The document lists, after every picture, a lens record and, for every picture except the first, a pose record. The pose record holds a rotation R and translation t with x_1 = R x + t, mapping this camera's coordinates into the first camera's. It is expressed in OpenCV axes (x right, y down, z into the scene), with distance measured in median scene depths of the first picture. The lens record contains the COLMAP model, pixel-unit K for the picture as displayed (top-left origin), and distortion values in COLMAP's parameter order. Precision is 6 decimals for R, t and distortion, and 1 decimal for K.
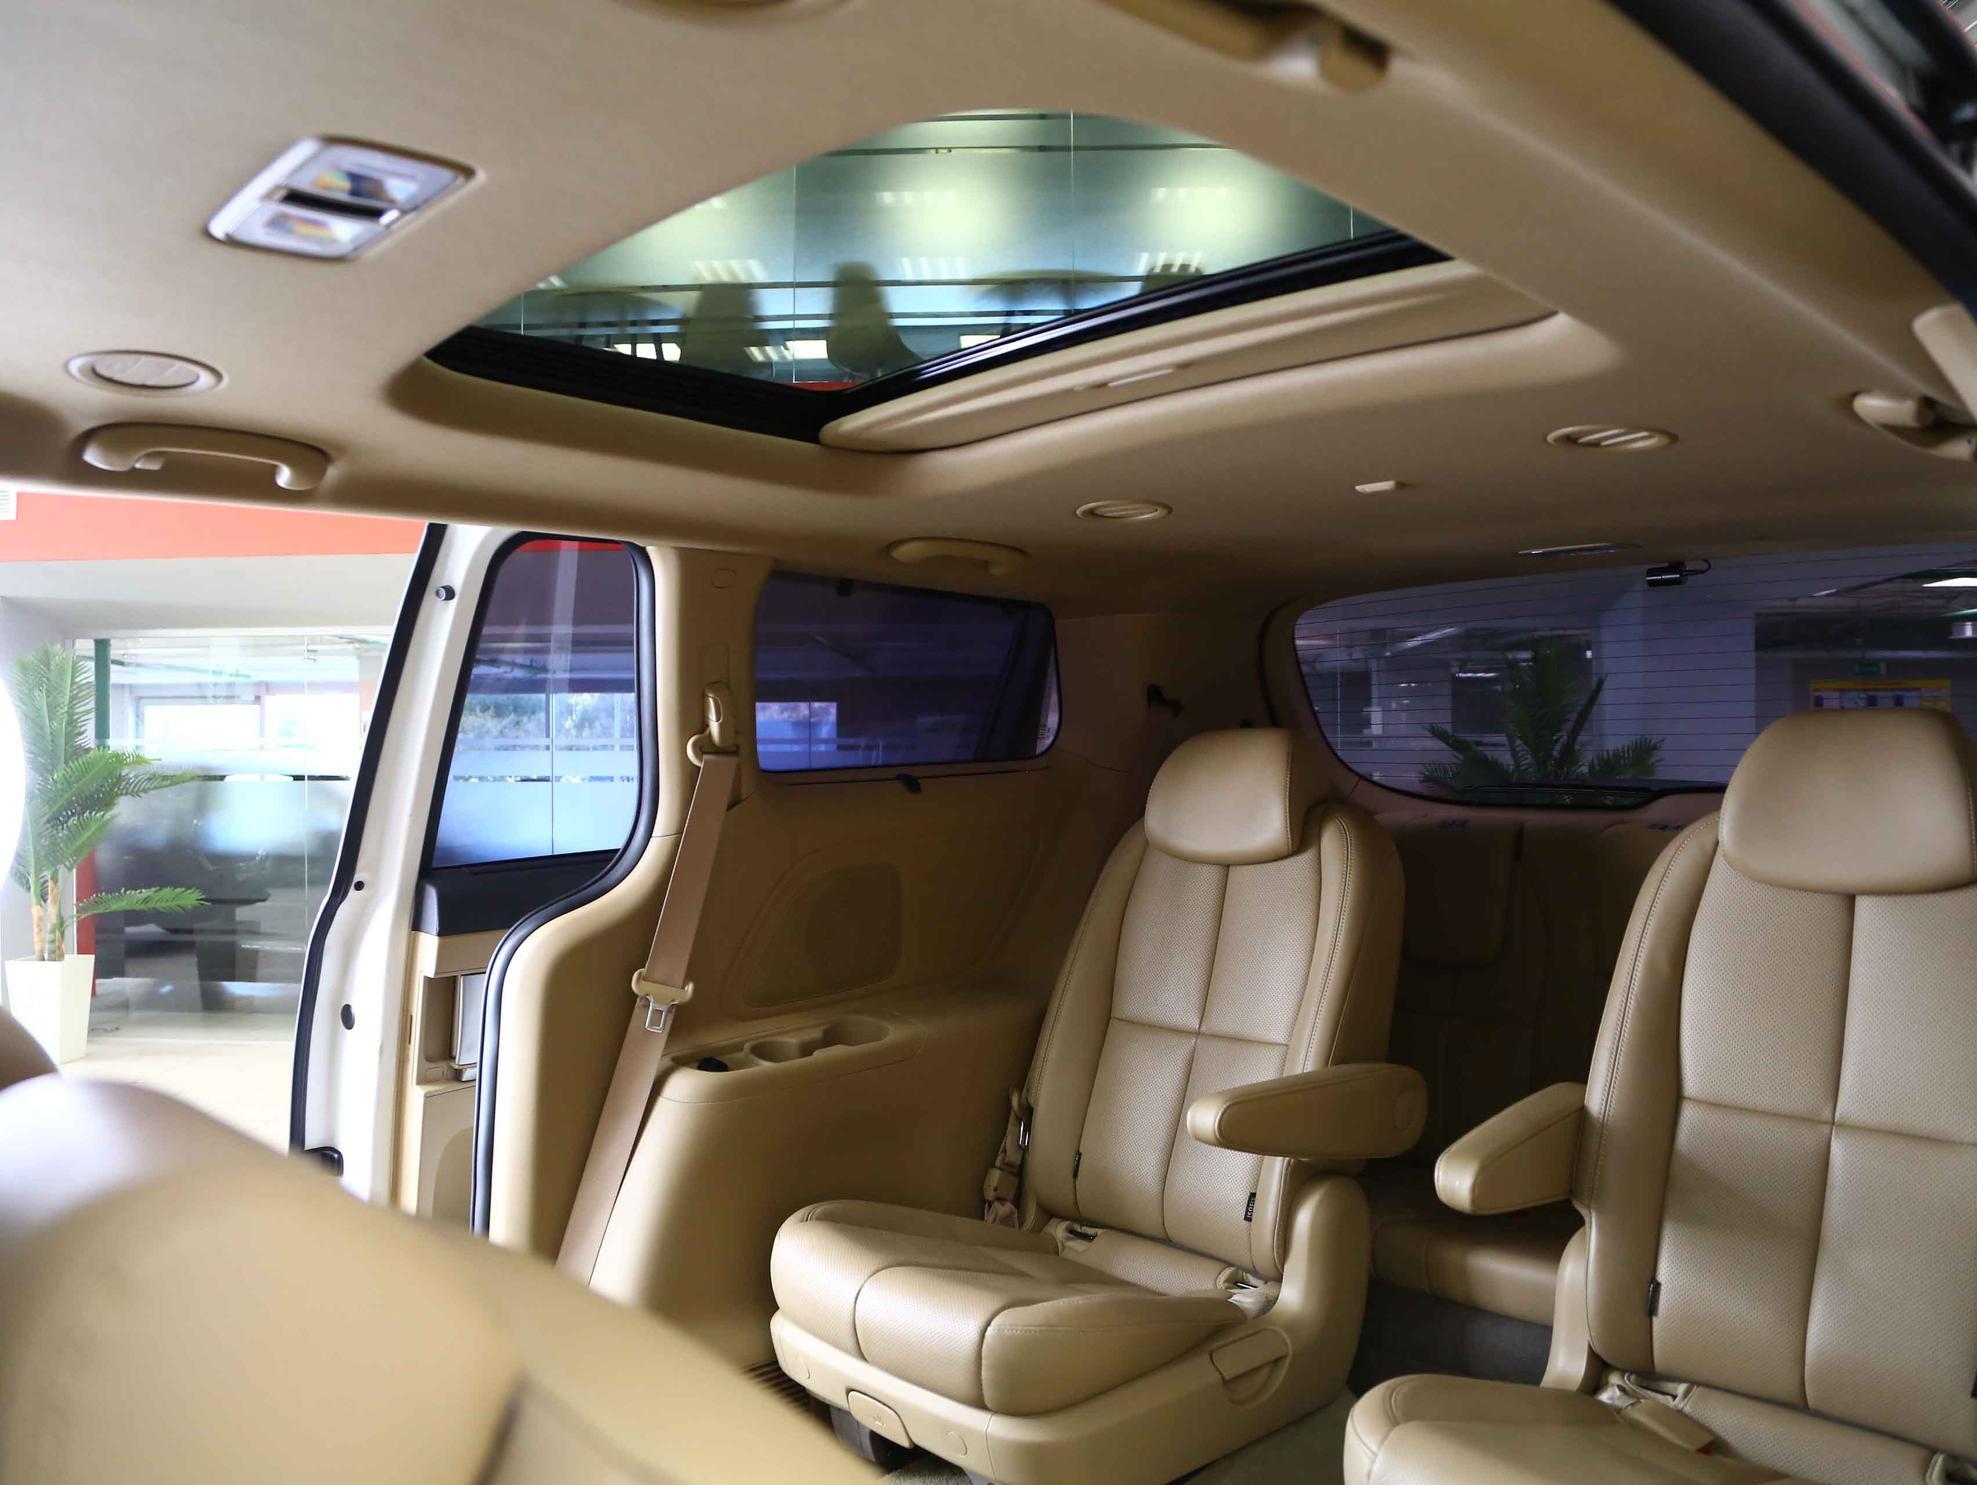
lens RADIAL K [[1526.3, 0, 979.8], [0, 1526.3, 757.8], [0, 0, 1]] dist [-0.116796, 0.064526]
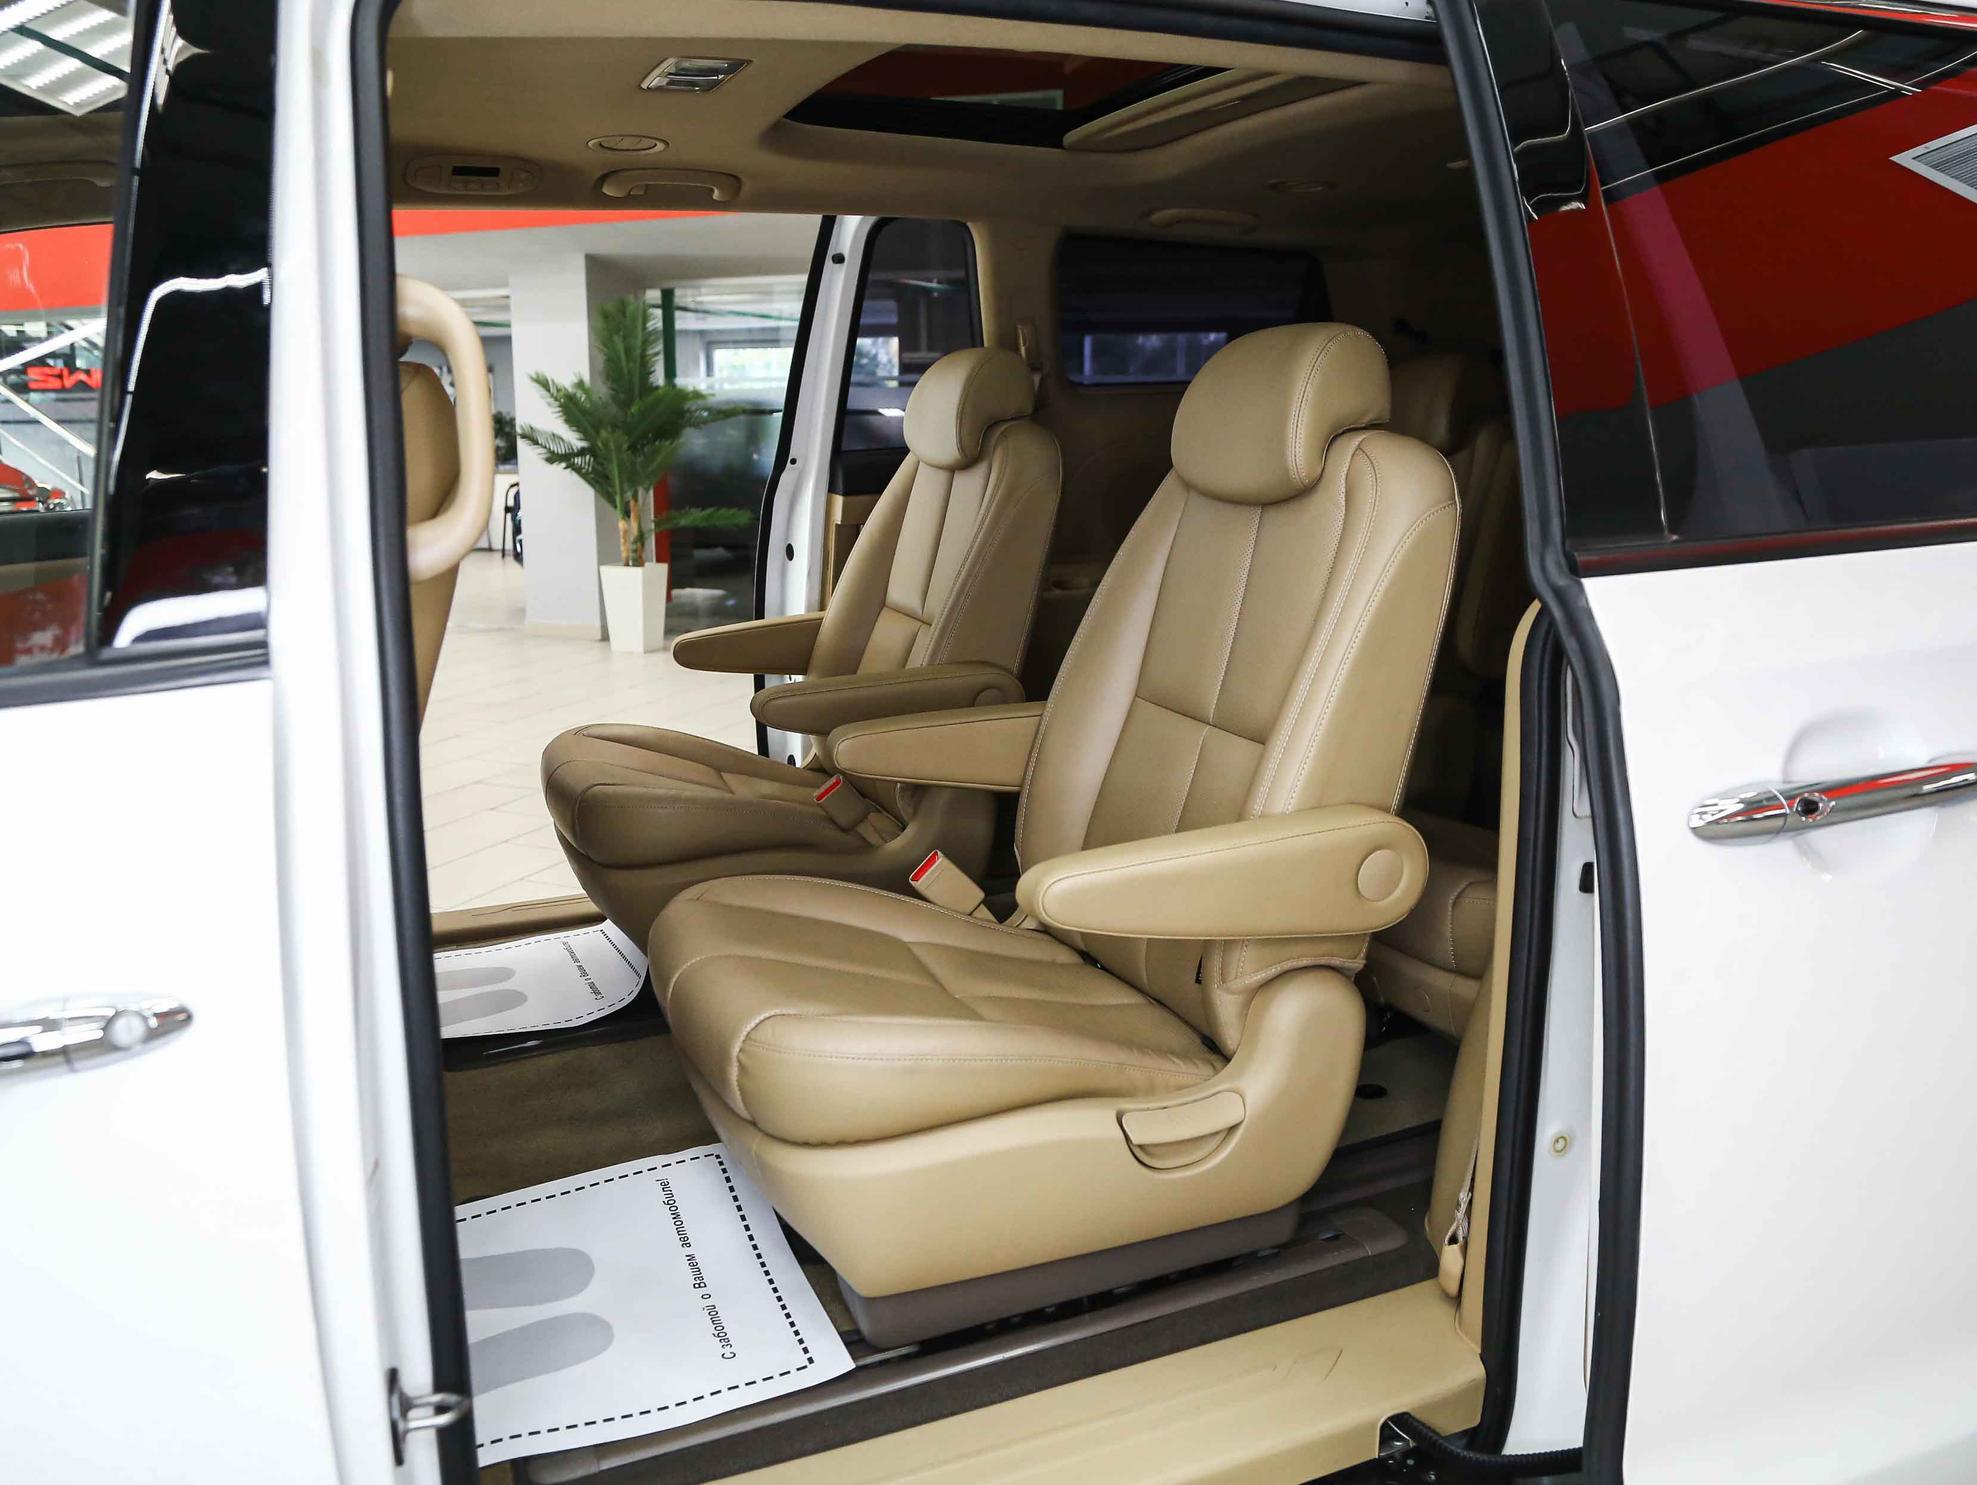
lens RADIAL K [[1526.3, 0, 975.6], [0, 1526.3, 740.3], [0, 0, 1]] dist [-0.116796, 0.064526]
pose [[0.940395, 0.076026, -0.331476, 0.270429], [-0.001277, 0.975475, 0.220108, 0.023217], [0.340081, -0.206565, 0.917429, -0.371151]]
